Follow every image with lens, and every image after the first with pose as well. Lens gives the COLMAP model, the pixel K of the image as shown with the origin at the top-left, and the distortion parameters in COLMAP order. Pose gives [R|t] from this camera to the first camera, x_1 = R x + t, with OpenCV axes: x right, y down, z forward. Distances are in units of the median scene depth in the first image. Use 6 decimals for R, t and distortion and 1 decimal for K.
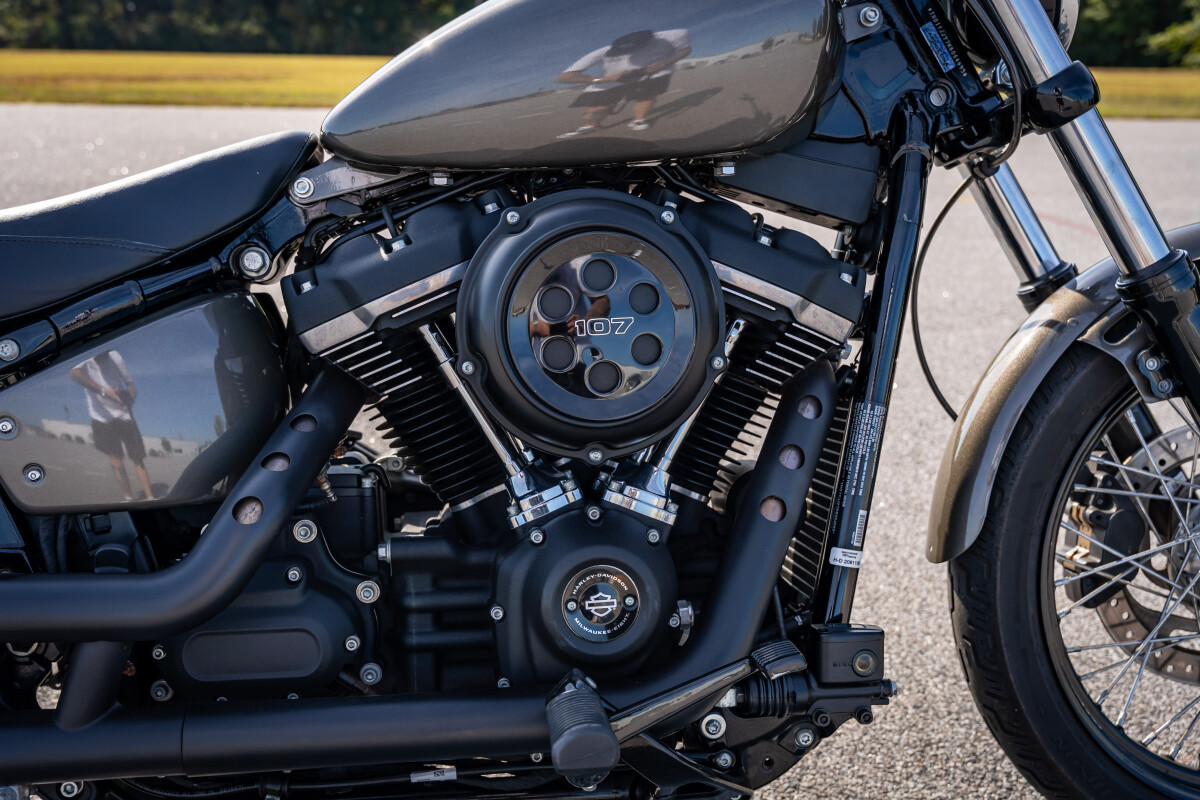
lens RADIAL K [[1215.6, 0, 600.3], [0, 1215.6, 399.9], [0, 0, 1]] dist [0.001920, 0.000000]
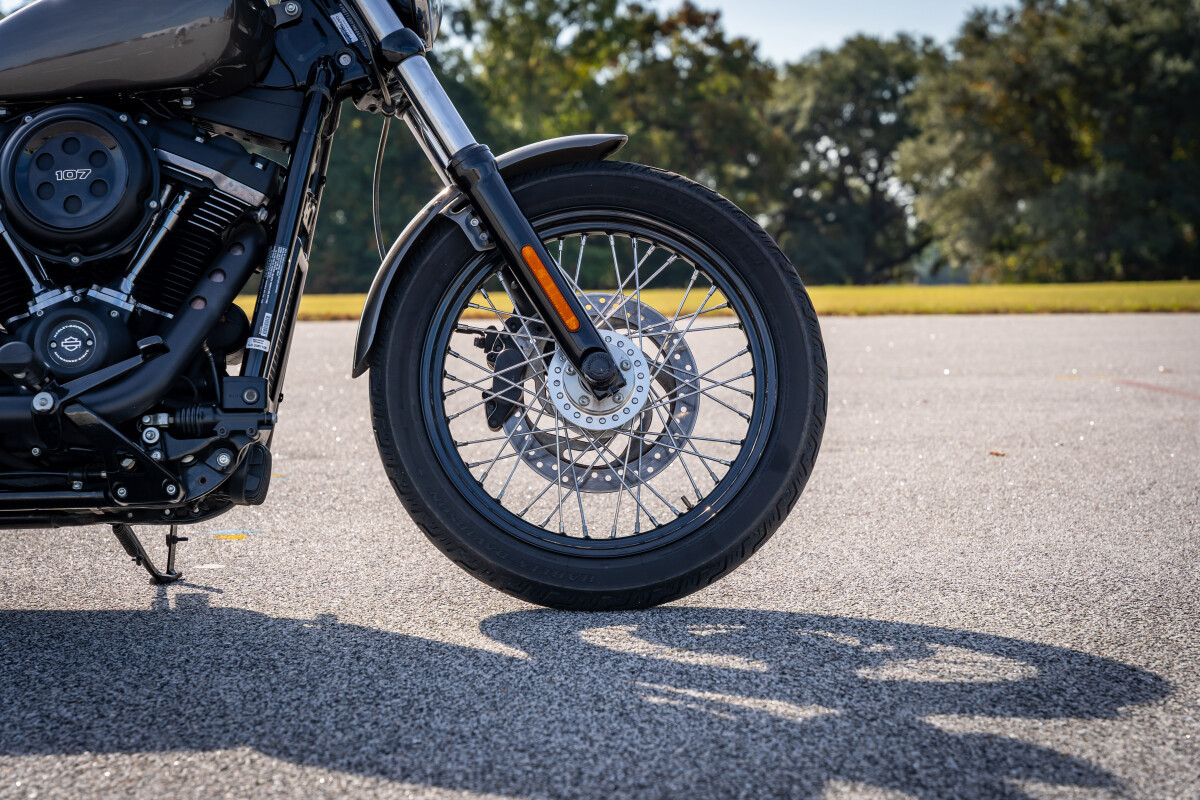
lens RADIAL K [[2447.3, 0, 602.1], [0, 2447.3, 397.7], [0, 0, 1]] dist [0.077695, 0.000000]
pose [[0.995253, -0.023885, -0.094340, 0.918432], [0.001084, 0.972075, -0.234667, 0.913123], [0.097311, 0.233451, 0.967487, -1.893818]]
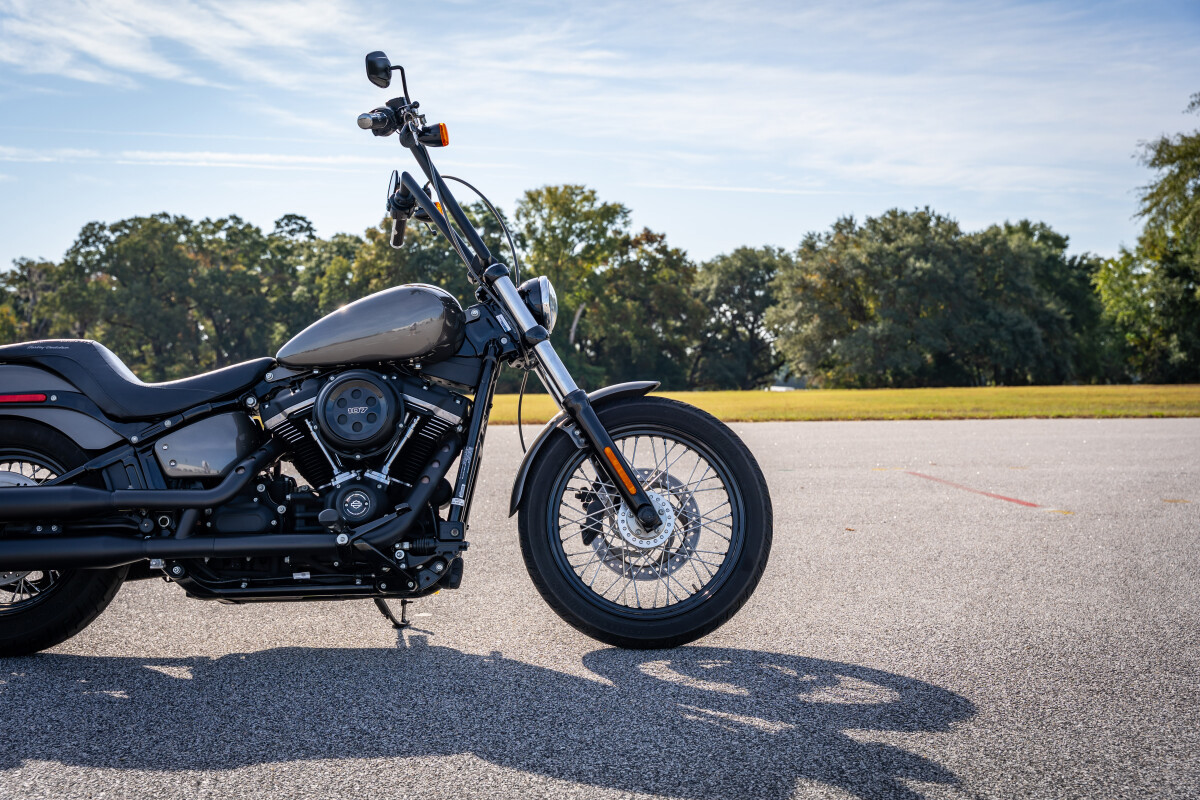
lens RADIAL K [[1385.4, 0, 595.7], [0, 1385.4, 405.0], [0, 0, 1]] dist [0.033788, 0.000000]
pose [[0.995211, -0.028503, -0.093500, 0.809889], [0.002890, 0.964701, -0.263330, 0.741306], [0.097705, 0.261799, 0.960164, -2.009634]]
